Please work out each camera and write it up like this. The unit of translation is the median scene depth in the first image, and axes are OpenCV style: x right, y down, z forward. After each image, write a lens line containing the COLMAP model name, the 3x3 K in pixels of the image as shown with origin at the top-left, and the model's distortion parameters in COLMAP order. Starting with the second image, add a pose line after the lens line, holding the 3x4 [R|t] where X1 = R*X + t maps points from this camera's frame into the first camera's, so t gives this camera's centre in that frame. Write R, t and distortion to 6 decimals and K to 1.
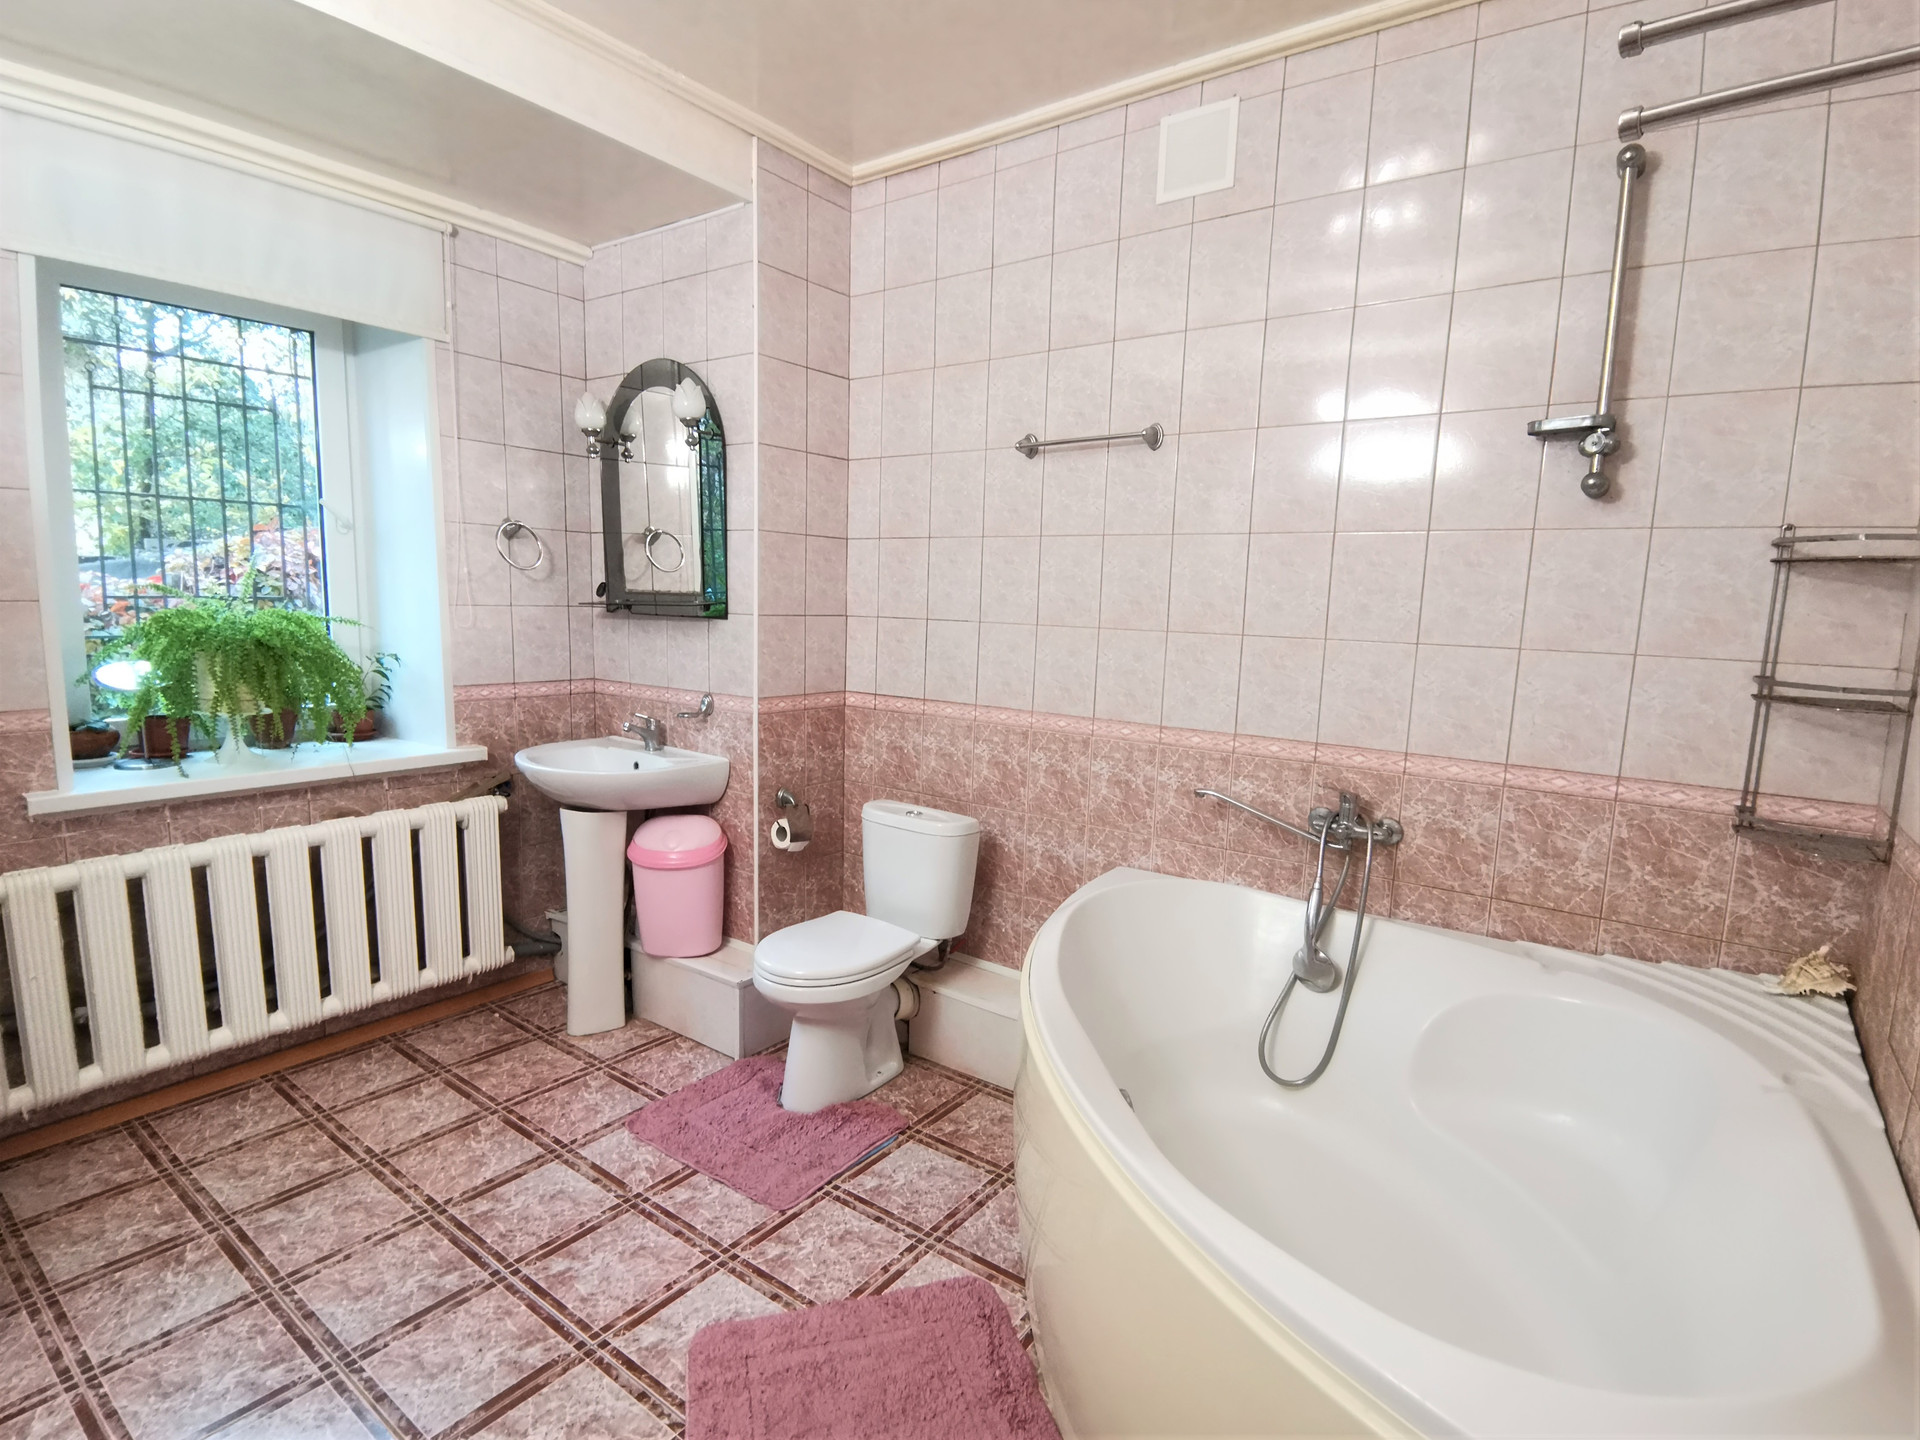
lens RADIAL K [[985.4, 0, 982.9], [0, 985.4, 738.0], [0, 0, 1]] dist [0.004689, -0.005612]
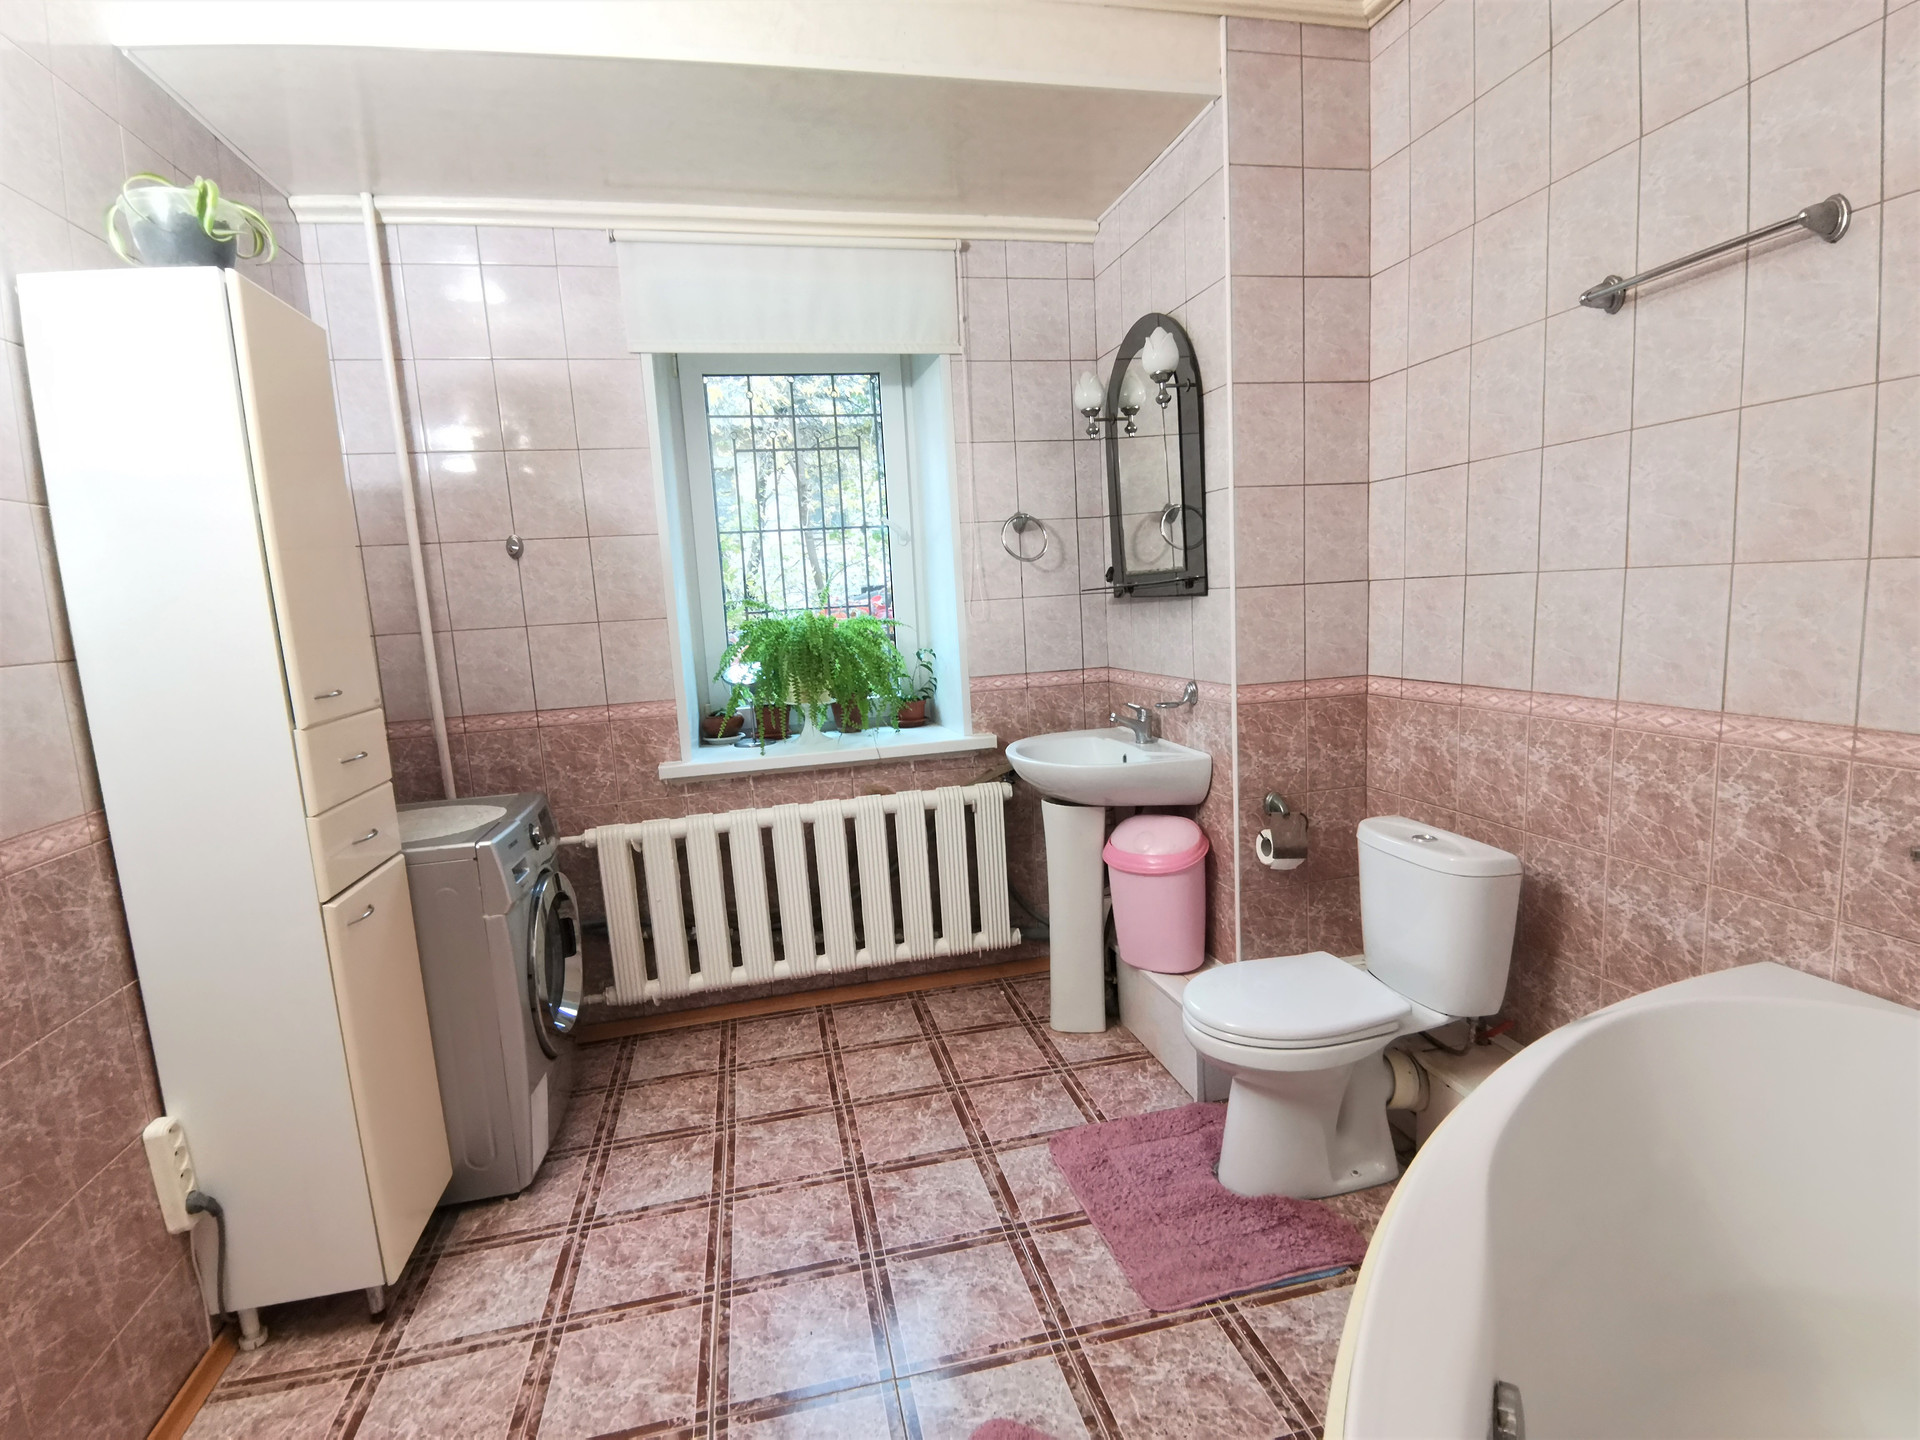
lens RADIAL K [[962.1, 0, 945.3], [0, 962.1, 732.7], [0, 0, 1]] dist [0.018464, -0.017589]
pose [[0.738762, 0.021953, -0.673609, 0.158954], [-0.016836, 0.999759, 0.014118, -0.007668], [0.673756, 0.000911, 0.738953, 0.230418]]
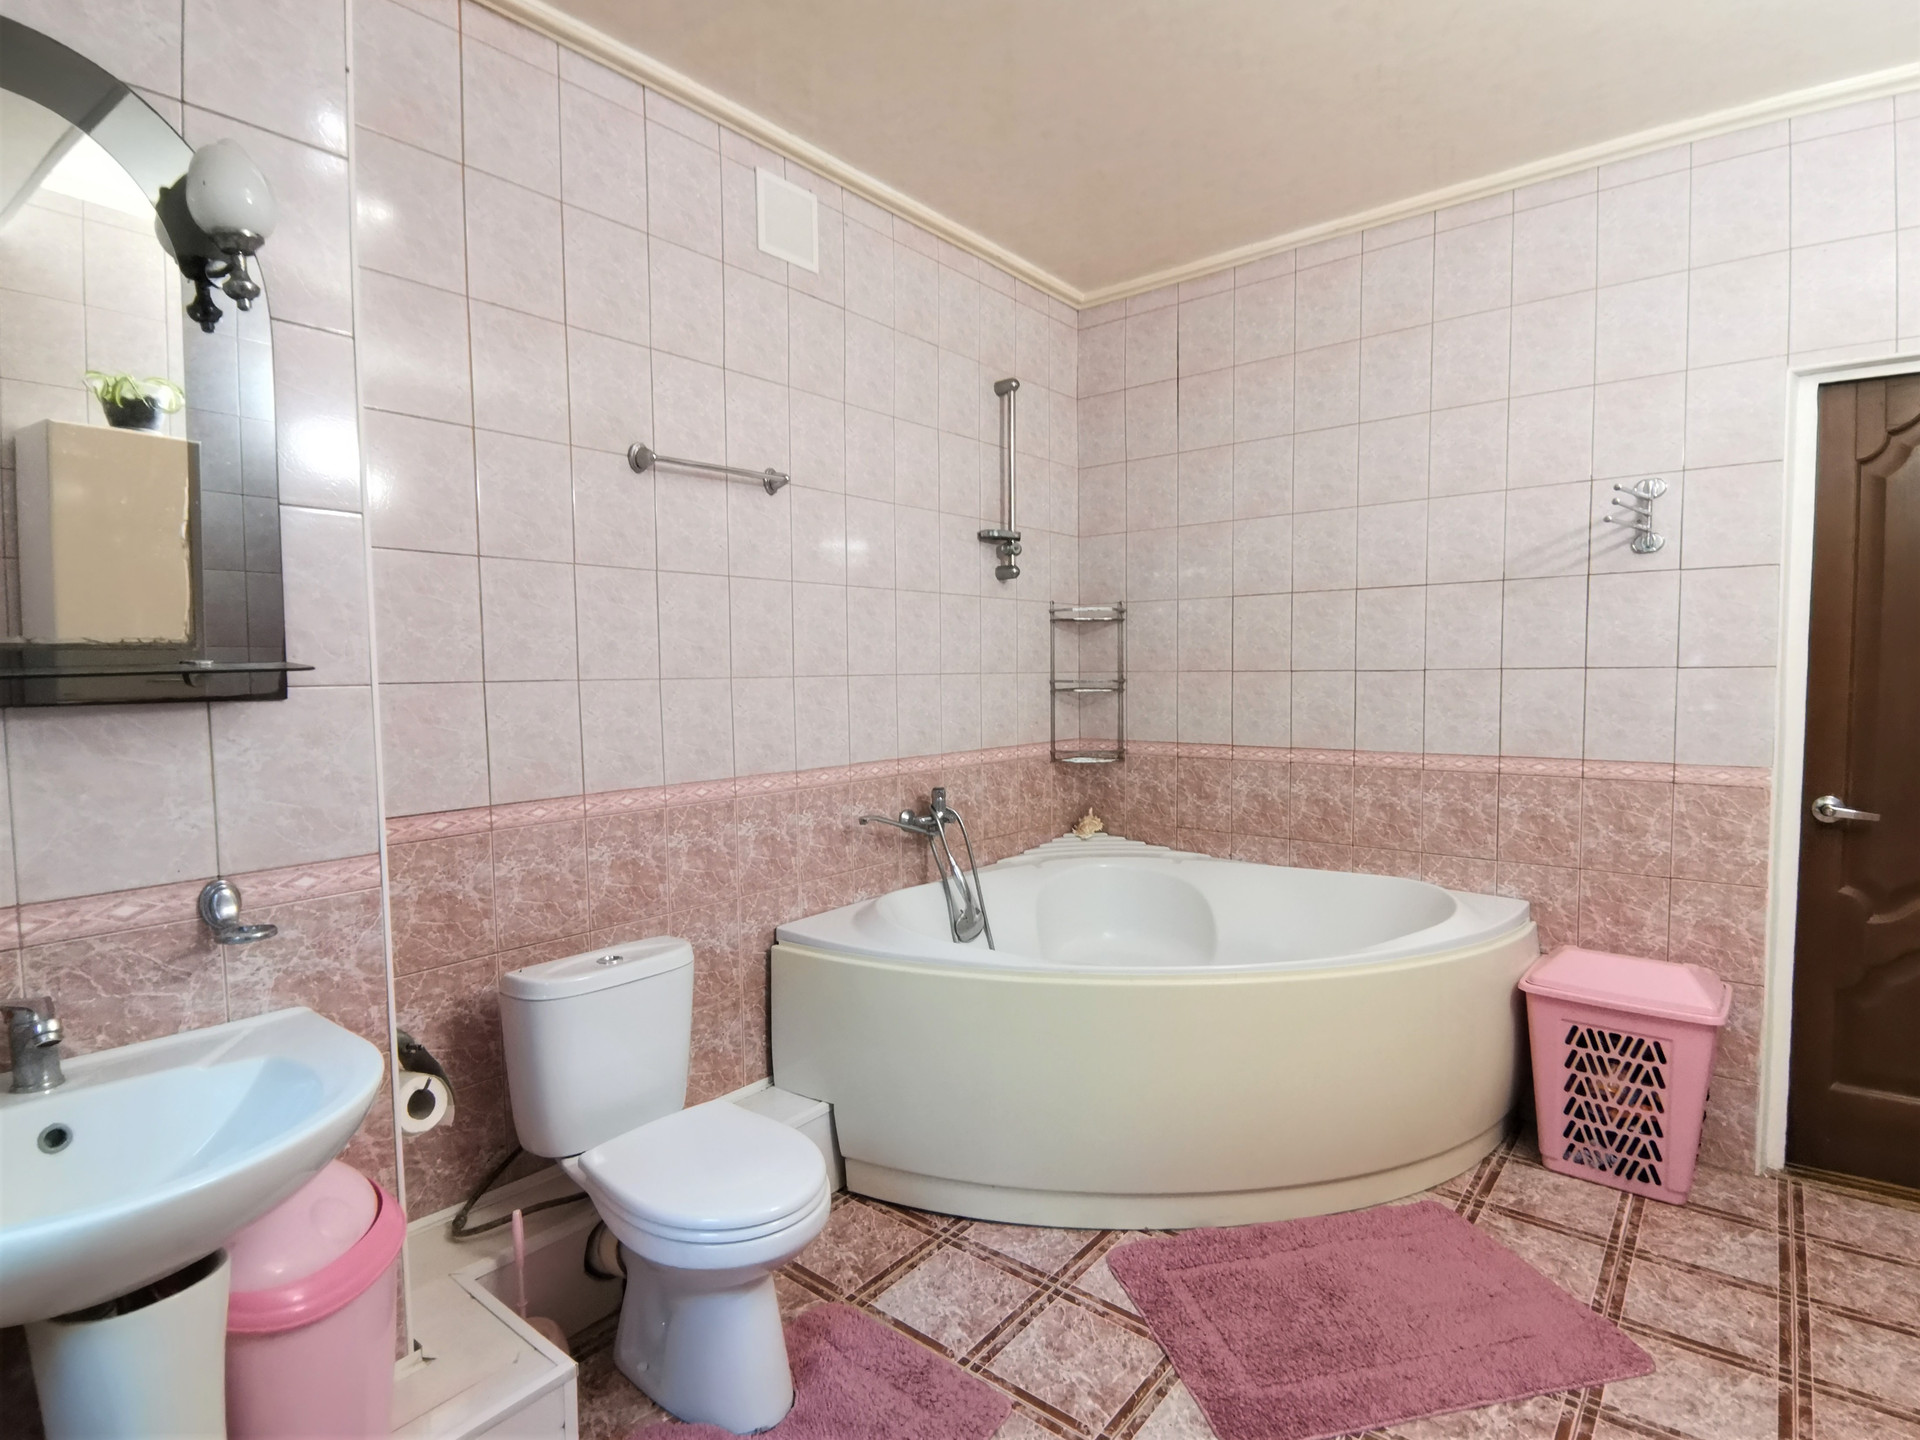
lens RADIAL K [[955.7, 0, 959.6], [0, 955.7, 738.8], [0, 0, 1]] dist [-0.002922, -0.008360]
pose [[0.059542, -0.103020, 0.992896, -0.731253], [0.155751, 0.983437, 0.092699, -0.103063], [-0.986000, 0.149125, 0.074602, 0.721219]]
